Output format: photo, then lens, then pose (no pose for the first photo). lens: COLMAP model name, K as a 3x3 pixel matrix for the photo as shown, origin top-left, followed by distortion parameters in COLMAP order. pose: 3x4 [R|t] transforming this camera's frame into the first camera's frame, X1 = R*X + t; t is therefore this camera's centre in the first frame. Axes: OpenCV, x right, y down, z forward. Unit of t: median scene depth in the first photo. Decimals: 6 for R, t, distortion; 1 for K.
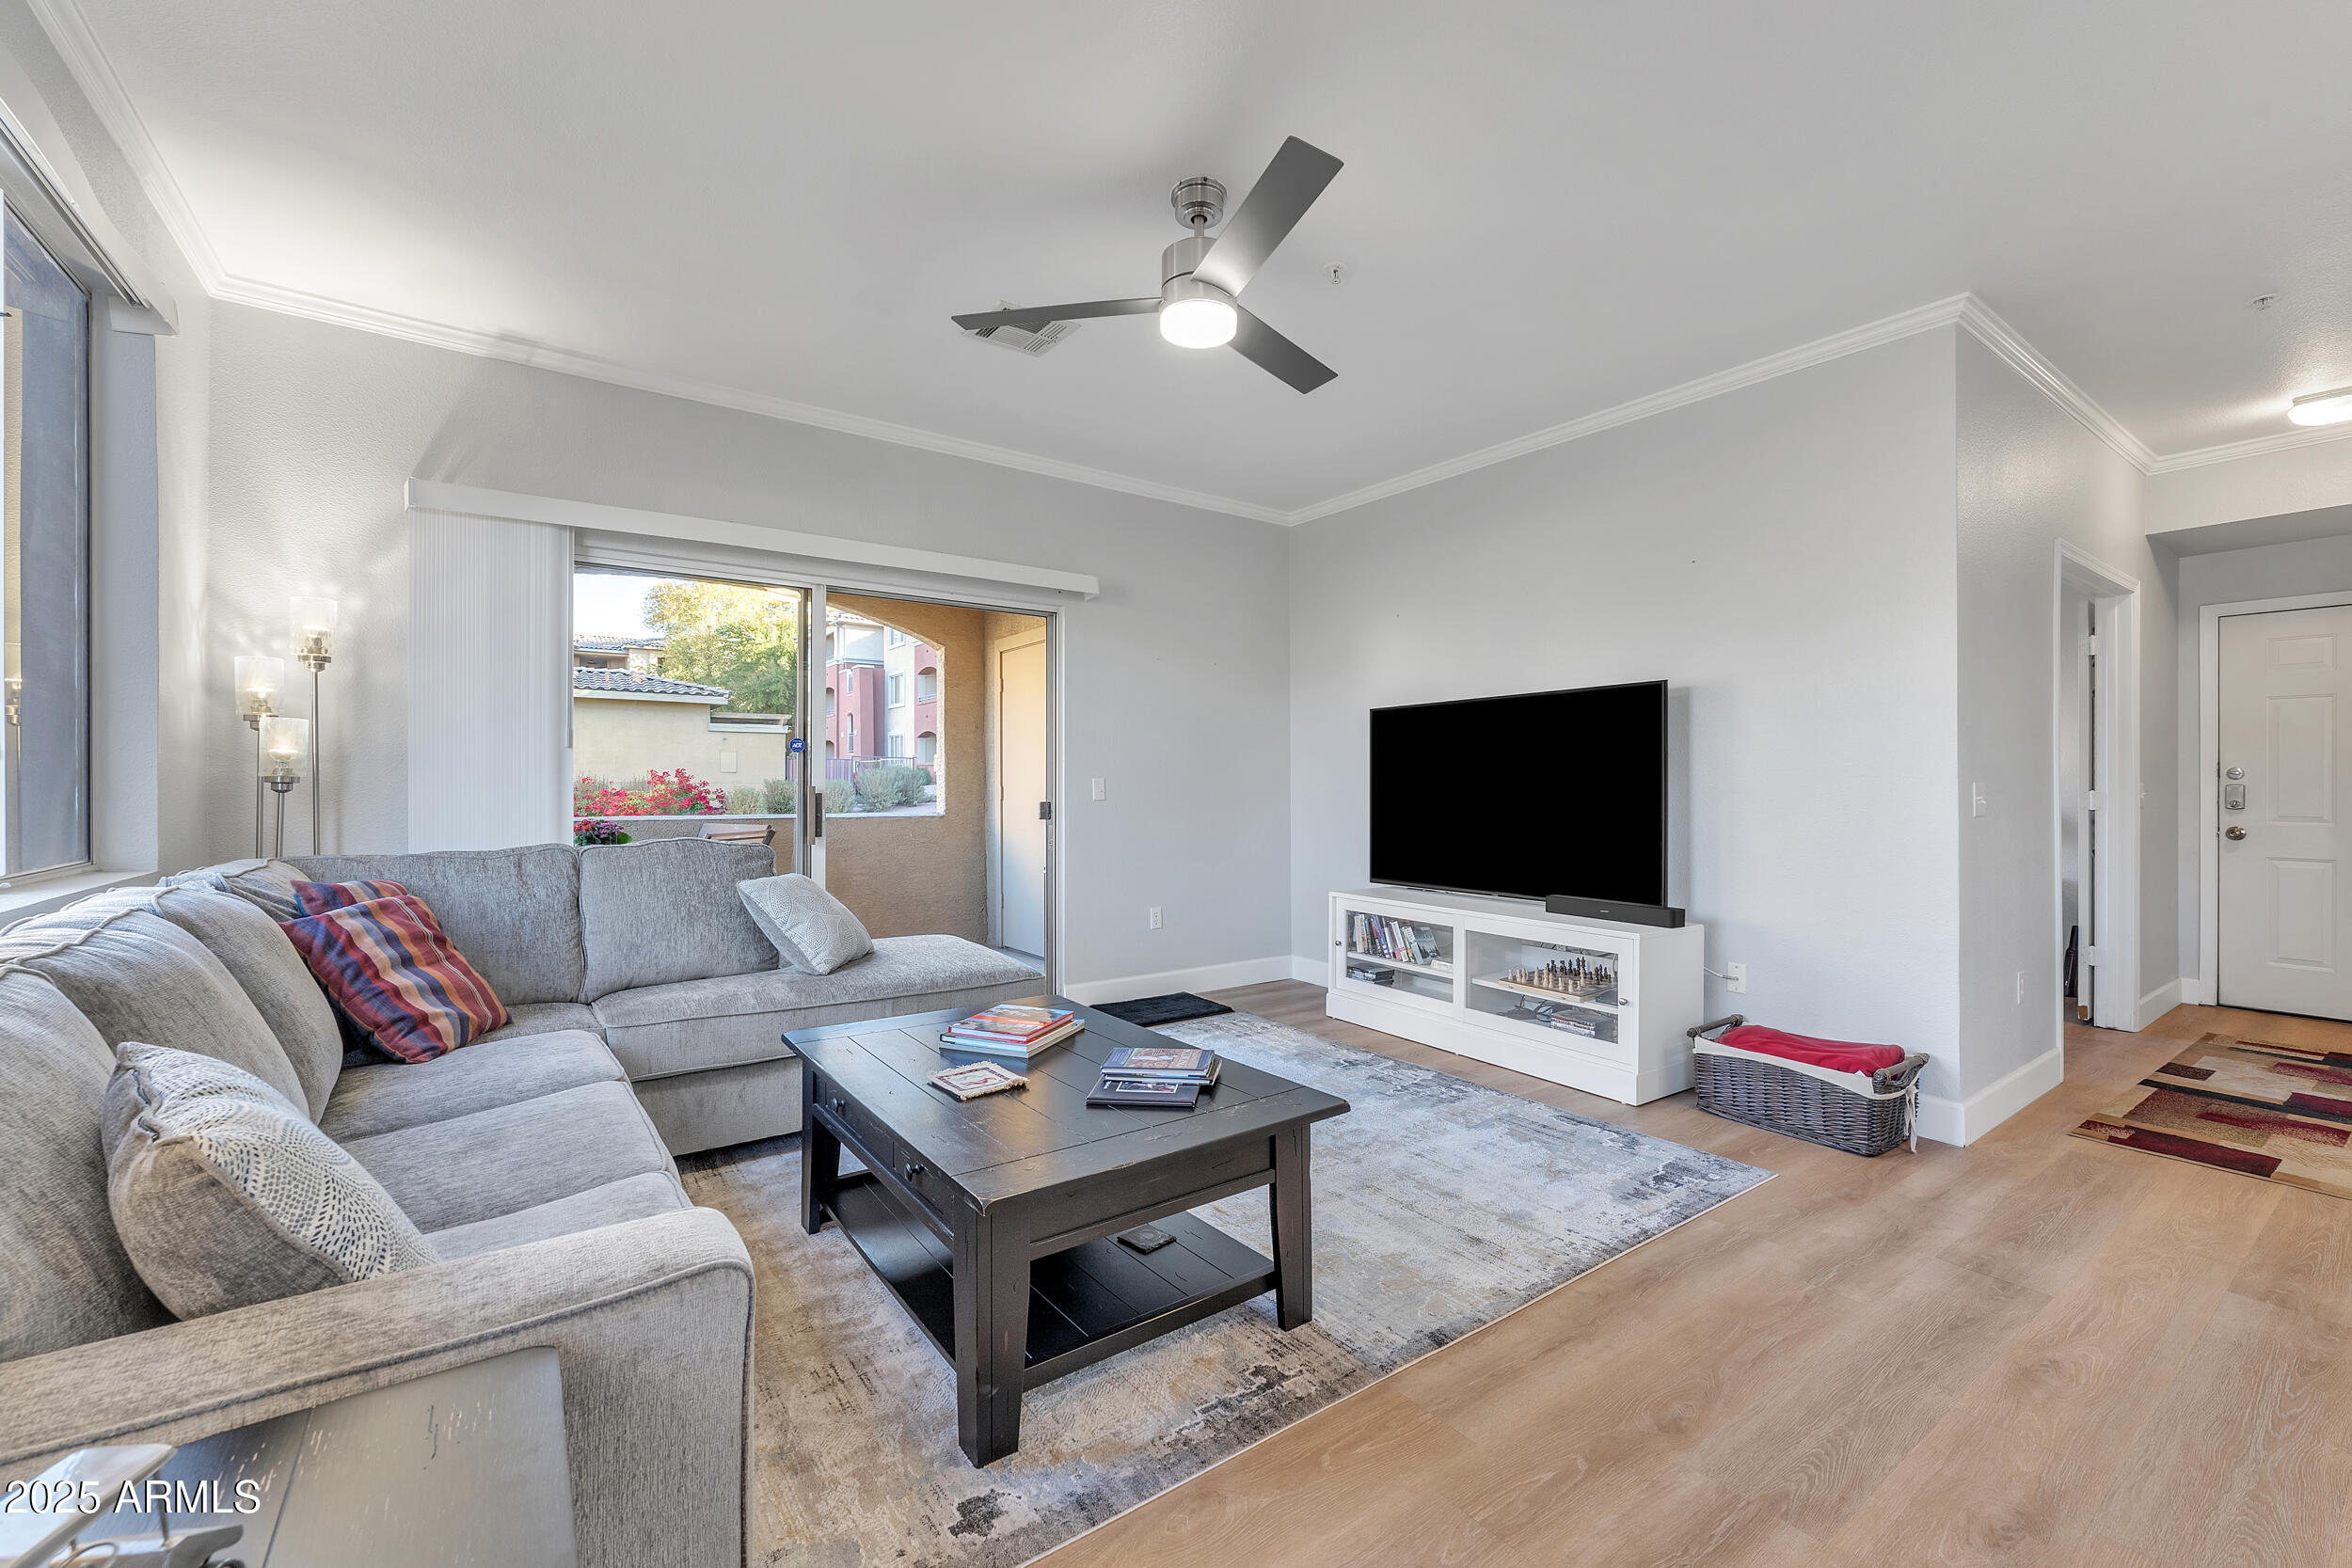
lens RADIAL K [[953.9, 0, 1180.3], [0, 953.9, 781.5], [0, 0, 1]] dist [-0.006781, 0.000134]
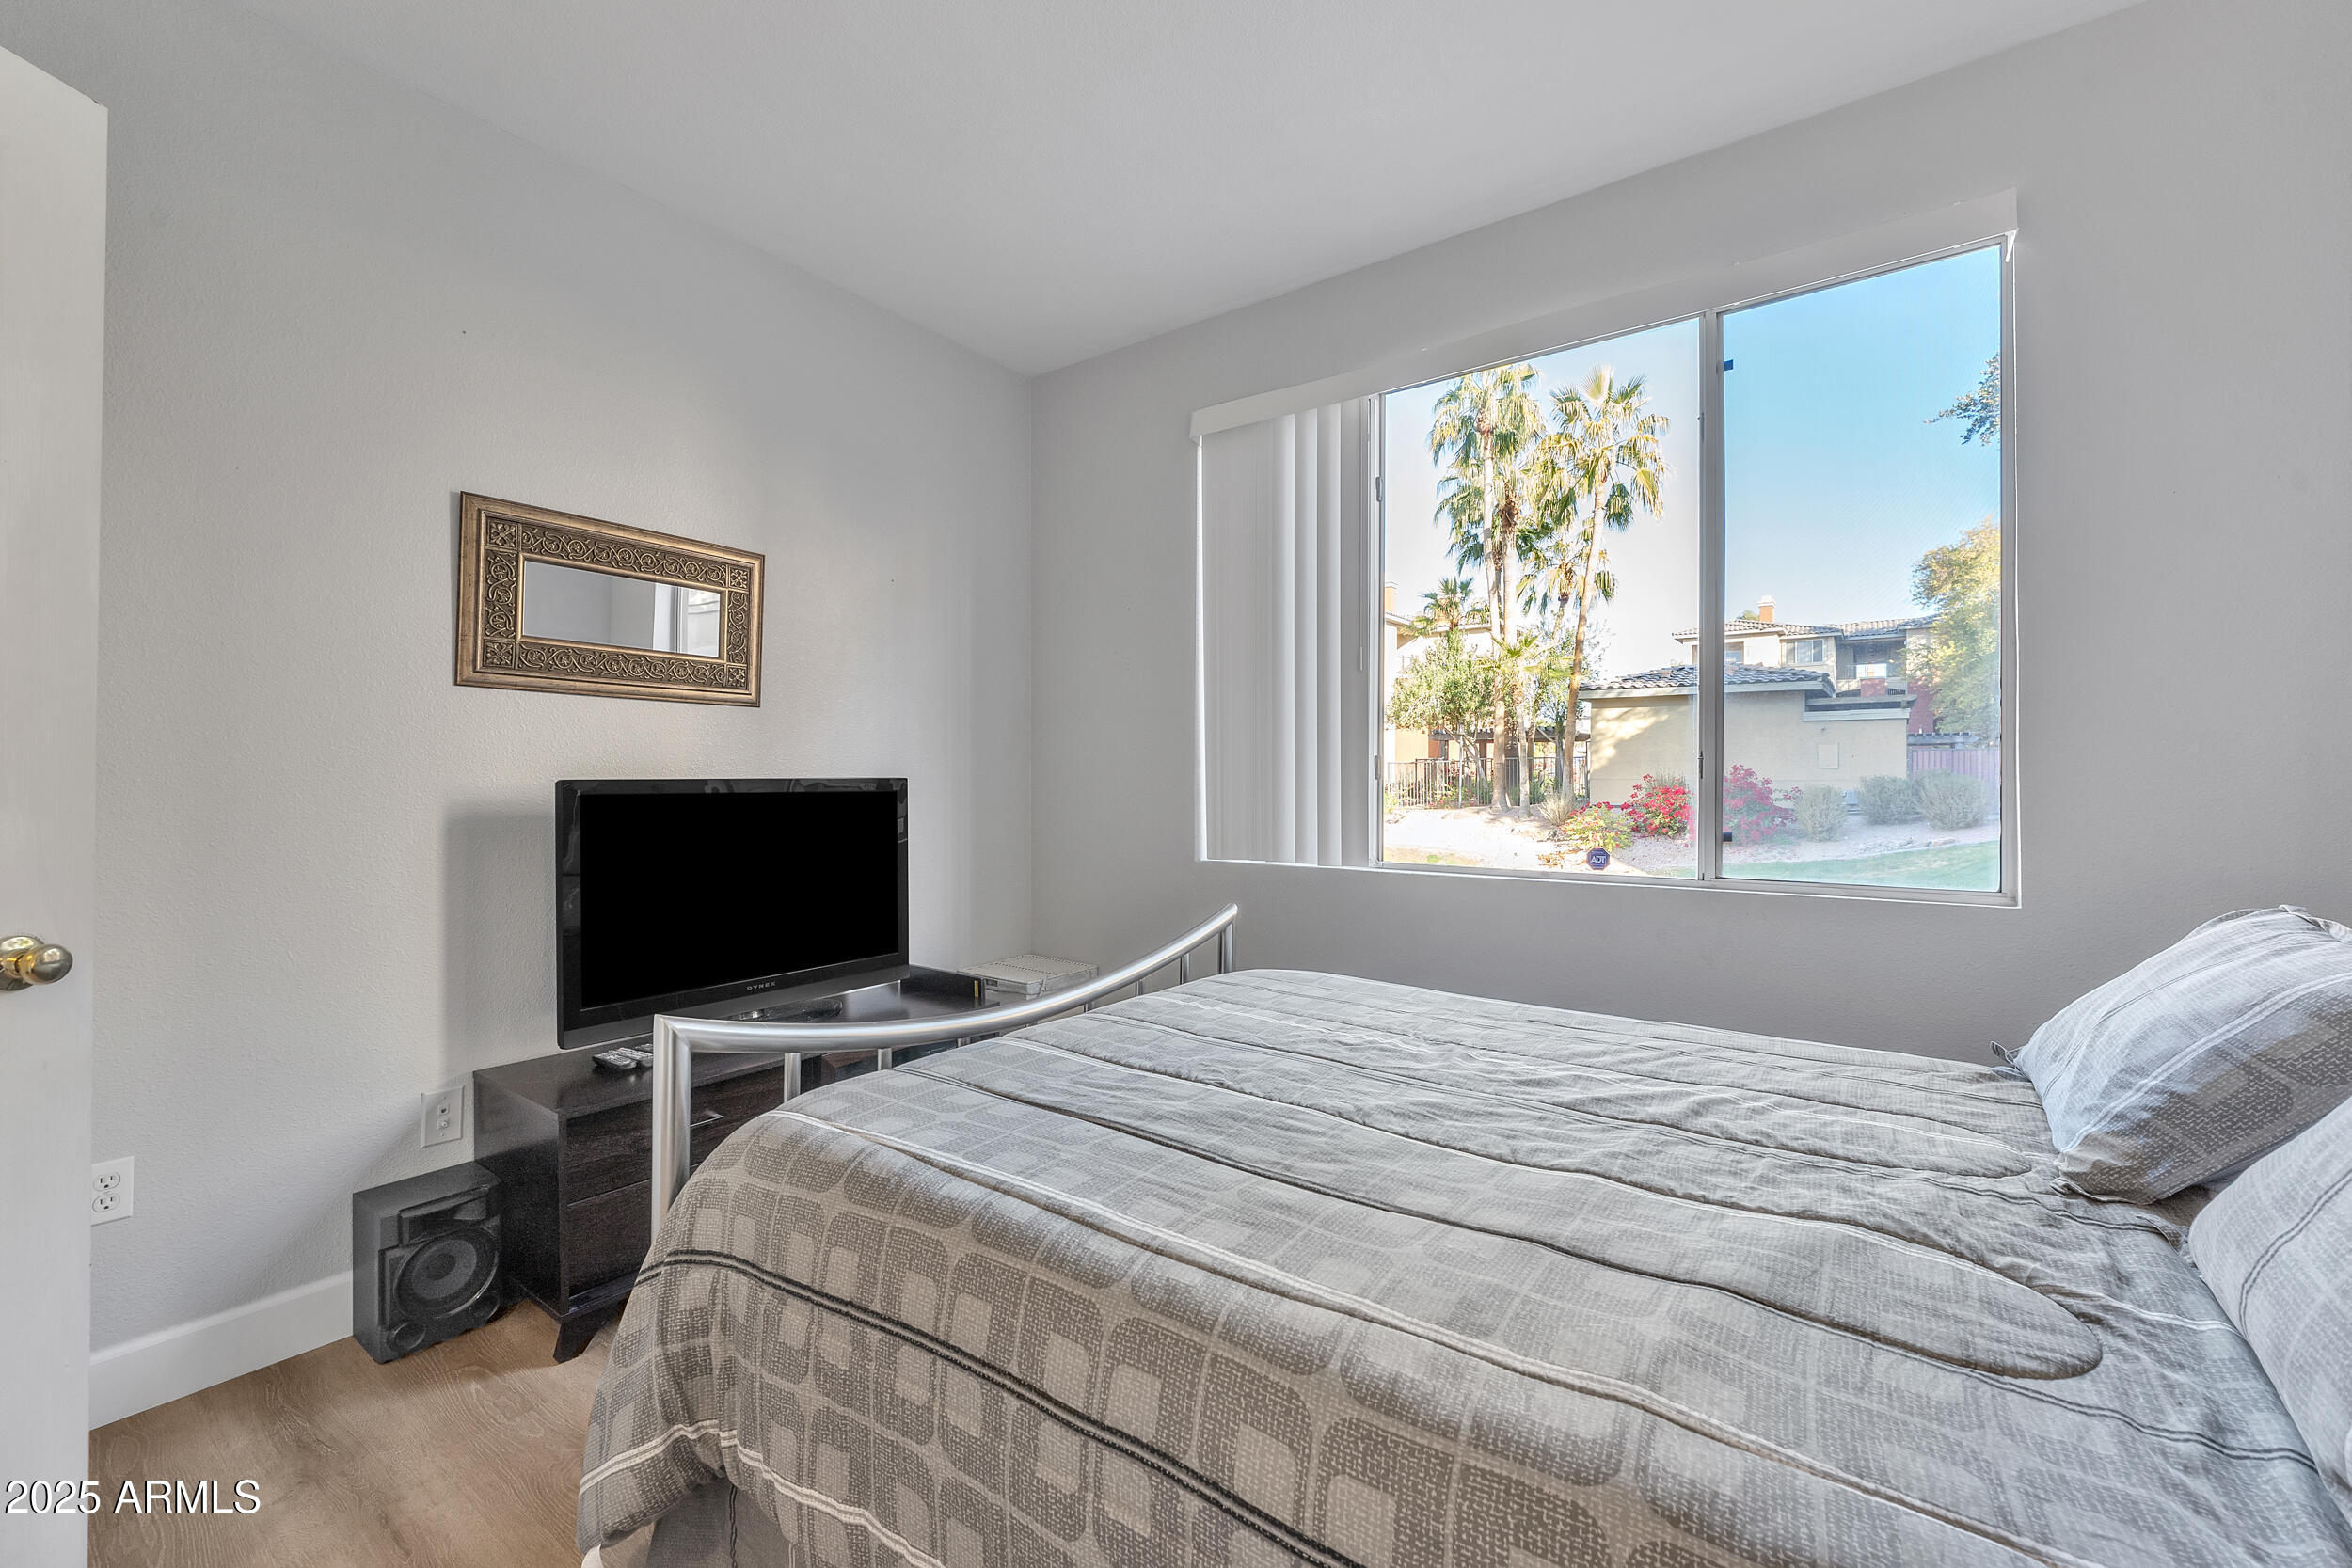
lens RADIAL K [[953.9, 0, 1173.1], [0, 953.9, 783.8], [0, 0, 1]] dist [-0.006781, 0.000134]
pose [[0.312004, 0.003952, -0.950073, 0.950774], [0.002176, 0.999986, 0.004875, -0.006580], [0.950078, -0.003589, 0.311991, 1.051289]]
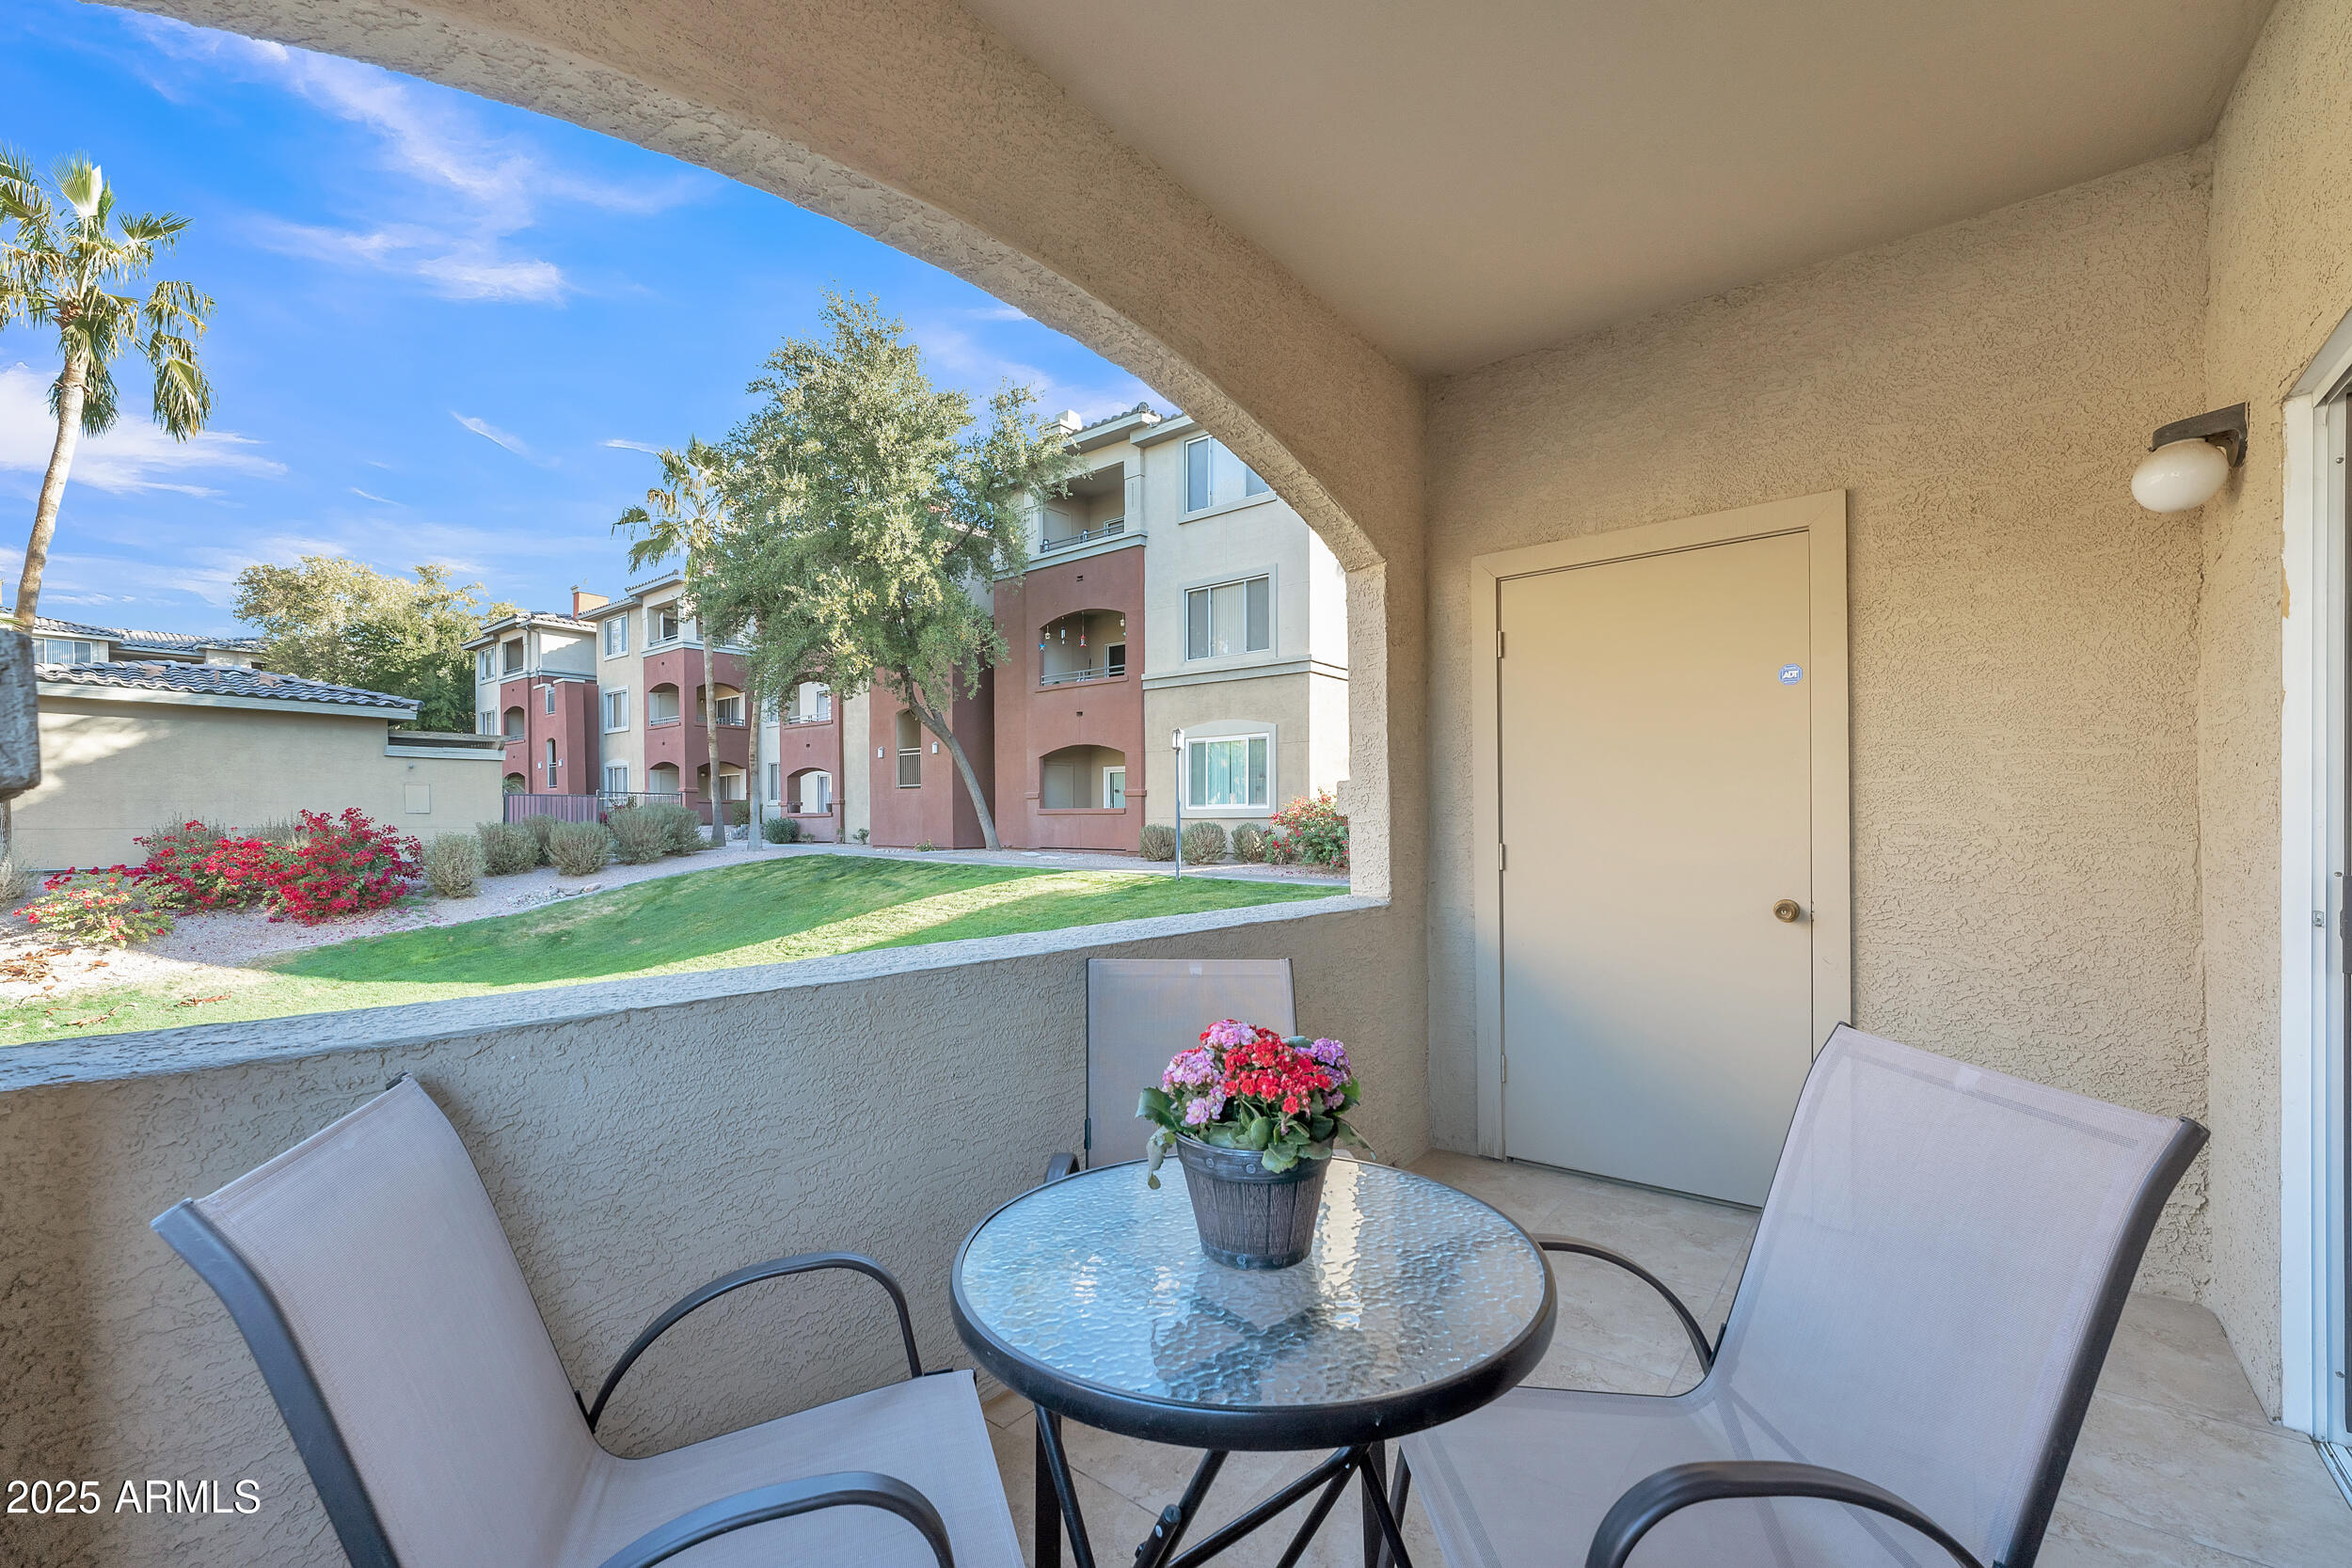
lens RADIAL K [[965.5, 0, 1189.0], [0, 965.5, 824.3], [0, 0, 1]] dist [-0.002339, -0.001314]
pose [[0.959946, -0.006981, 0.280097, -0.691030], [0.005386, 0.999965, 0.006462, -0.015142], [-0.280132, -0.004695, 0.959950, 0.749294]]
